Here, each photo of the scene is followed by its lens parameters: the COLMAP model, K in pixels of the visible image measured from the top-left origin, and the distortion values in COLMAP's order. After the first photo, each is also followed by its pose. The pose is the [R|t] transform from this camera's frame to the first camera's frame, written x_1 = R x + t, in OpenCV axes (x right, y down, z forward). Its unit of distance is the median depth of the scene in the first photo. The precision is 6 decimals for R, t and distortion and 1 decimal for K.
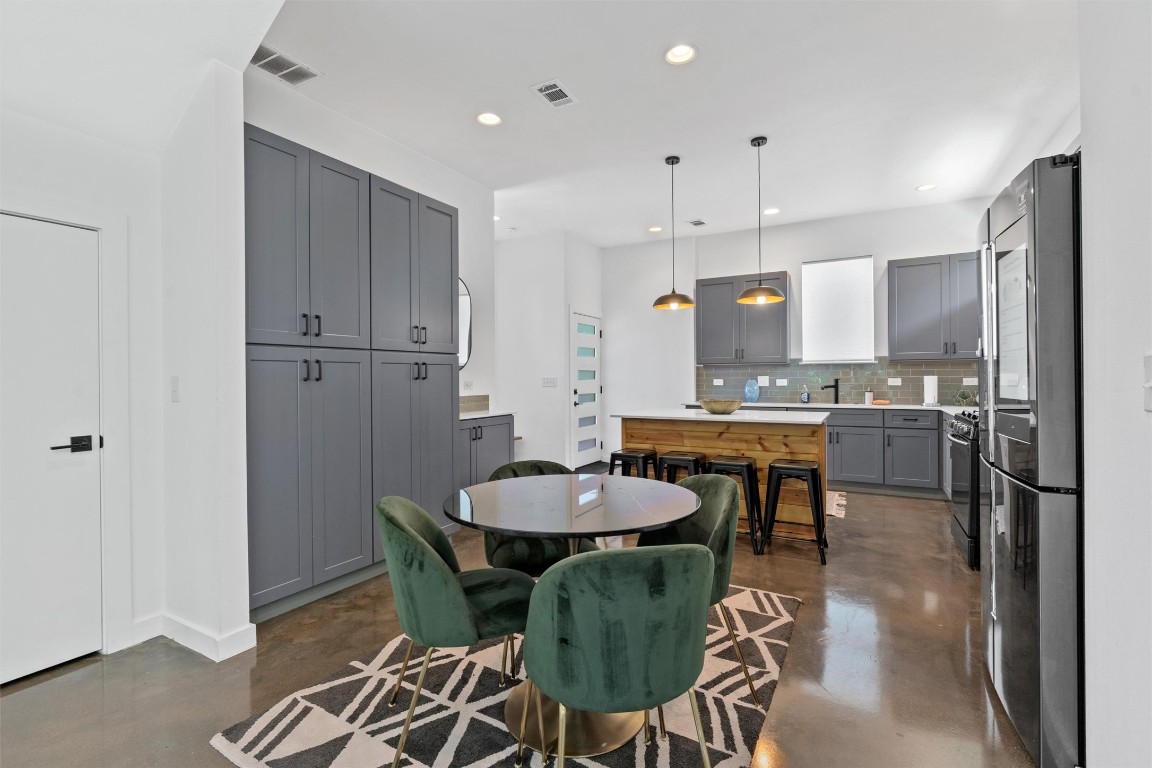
lens RADIAL K [[513.4, 0, 575.0], [0, 513.4, 377.5], [0, 0, 1]] dist [-0.003663, -0.000090]
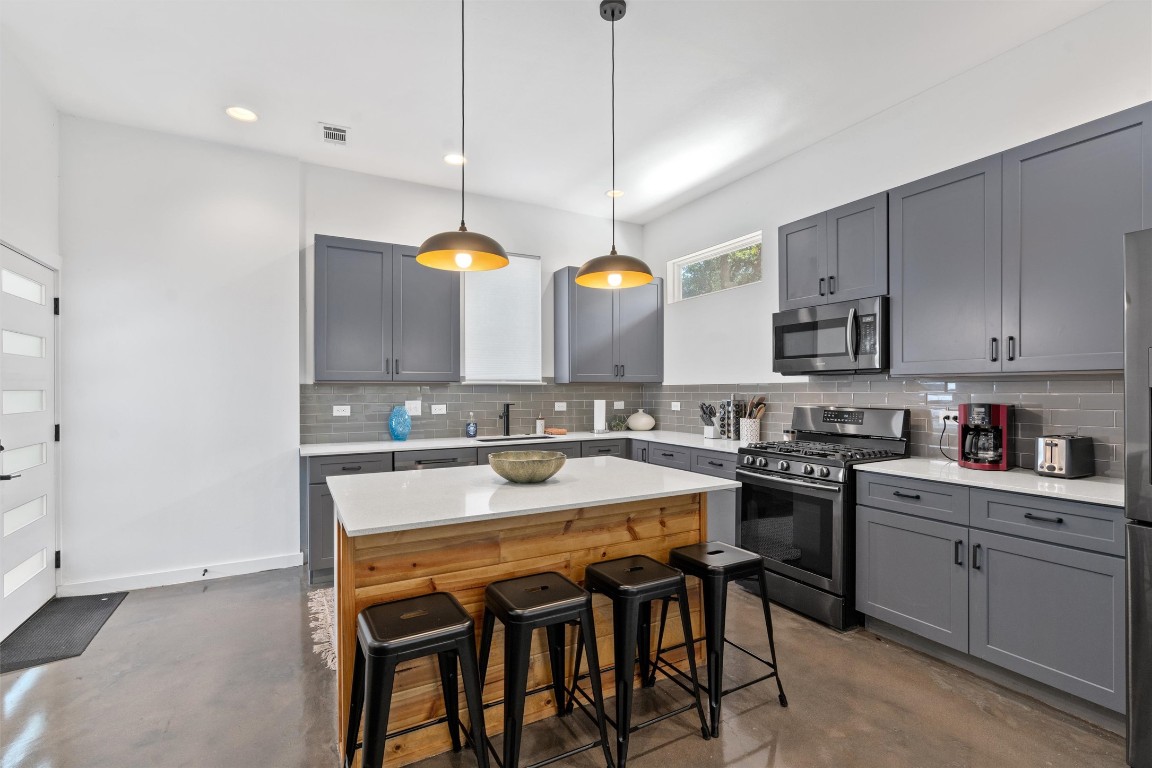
lens RADIAL K [[513.4, 0, 573.1], [0, 513.4, 388.8], [0, 0, 1]] dist [-0.003663, -0.000090]
pose [[0.534255, 0.007642, 0.845289, -0.114215], [-0.002474, 0.999969, -0.007477, -0.016722], [-0.845319, 0.001904, 0.534258, 0.549511]]
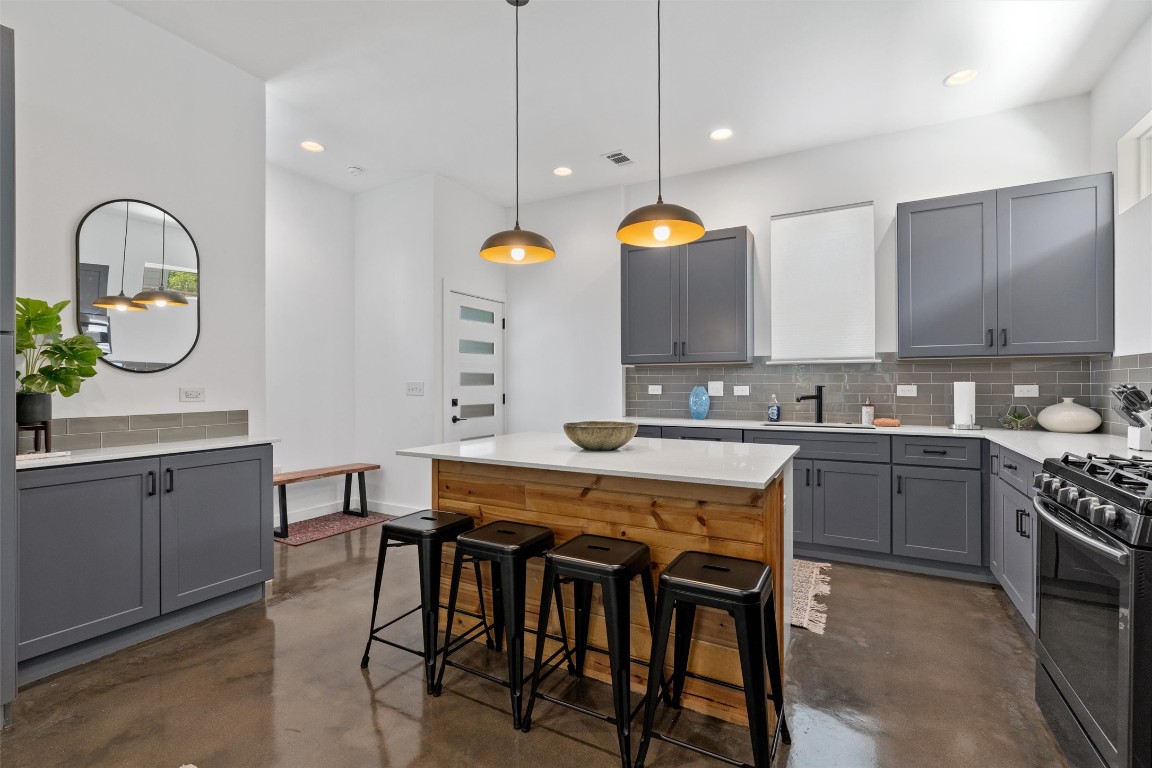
lens RADIAL K [[513.4, 0, 573.3], [0, 513.4, 380.9], [0, 0, 1]] dist [-0.003663, -0.000090]
pose [[0.999984, 0.004223, 0.003837, 0.205100], [-0.004209, 0.999985, -0.003502, -0.000195], [-0.003851, 0.003486, 0.999987, 0.365003]]
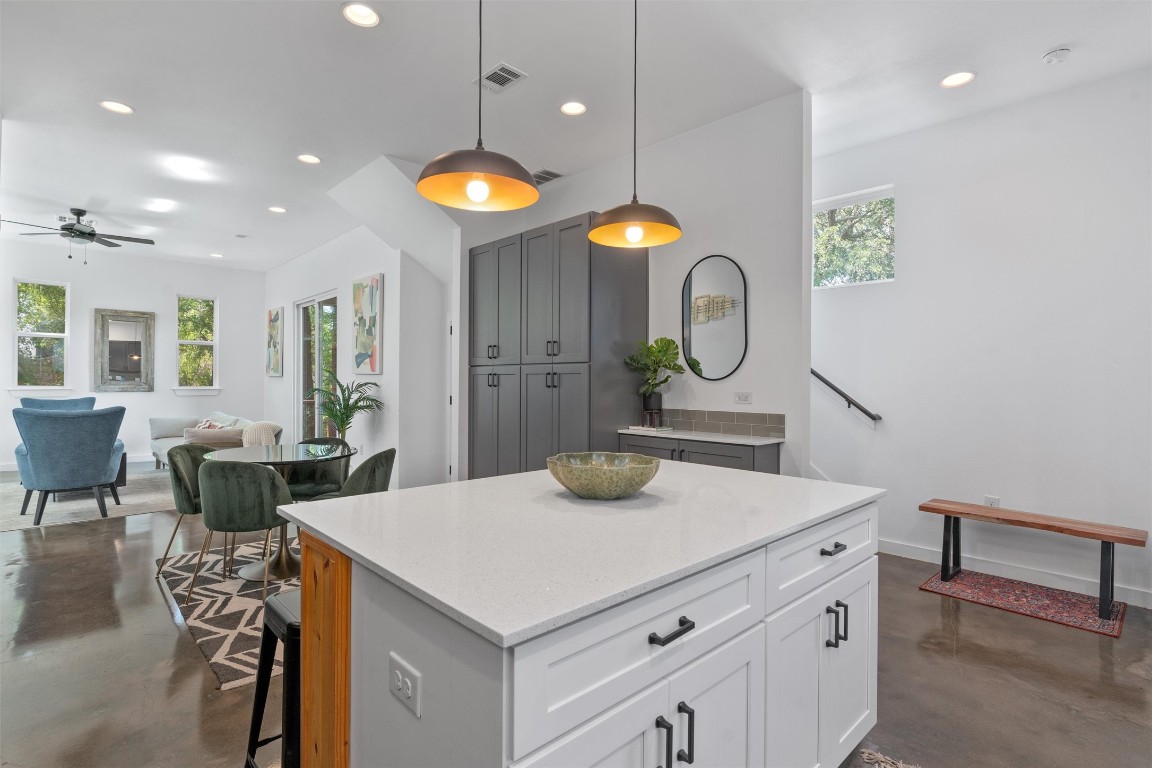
lens RADIAL K [[558.0, 0, 575.4], [0, 558.0, 388.9], [0, 0, 1]] dist [-0.006151, -0.000473]
pose [[-0.293846, 0.010967, -0.955790, 0.552346], [-0.006516, 0.999888, 0.013476, -0.006005], [0.955831, 0.010188, -0.293742, 0.901809]]
